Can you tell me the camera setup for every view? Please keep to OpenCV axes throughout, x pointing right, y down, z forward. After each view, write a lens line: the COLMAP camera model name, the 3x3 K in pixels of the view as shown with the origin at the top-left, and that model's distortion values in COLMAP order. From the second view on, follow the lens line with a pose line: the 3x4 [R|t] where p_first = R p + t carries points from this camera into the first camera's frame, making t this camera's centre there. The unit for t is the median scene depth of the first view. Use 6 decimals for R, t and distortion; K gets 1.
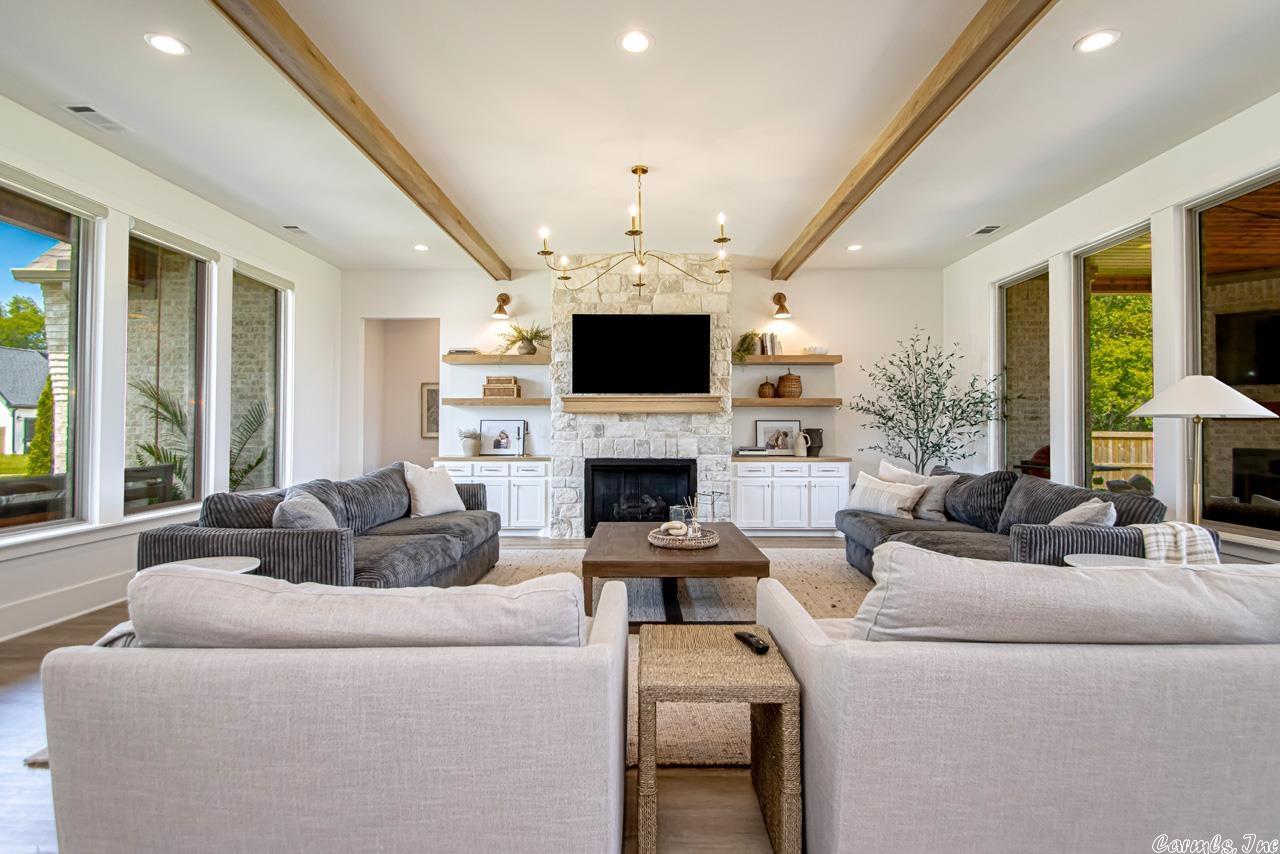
lens RADIAL K [[595.3, 0, 646.4], [0, 595.3, 422.8], [0, 0, 1]] dist [0.018740, -0.018673]
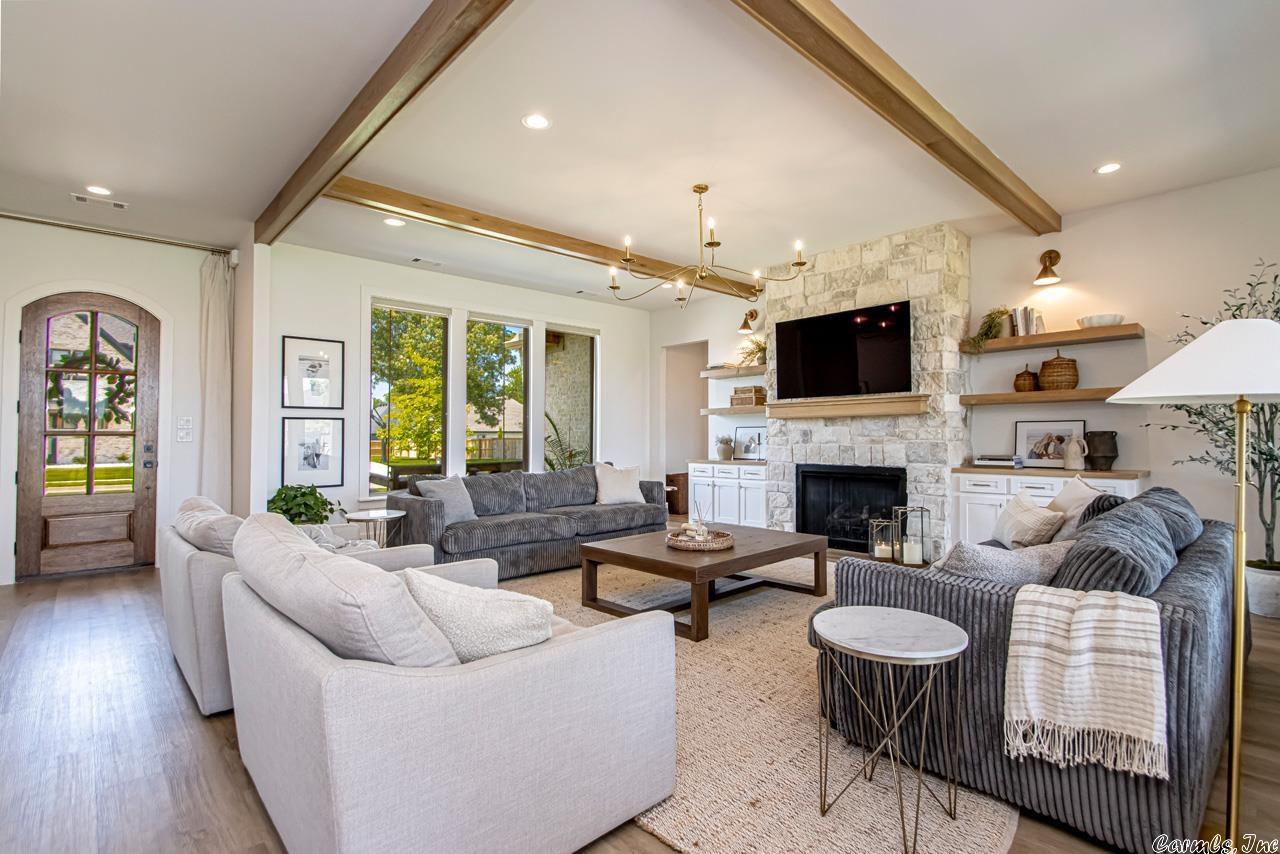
lens RADIAL K [[598.0, 0, 671.6], [0, 598.0, 421.1], [0, 0, 1]] dist [0.024055, 0.000262]
pose [[0.708923, -0.025041, -0.704841, 0.459196], [0.014638, 0.999677, -0.020793, 0.005782], [0.705134, 0.004423, 0.709060, 0.140947]]
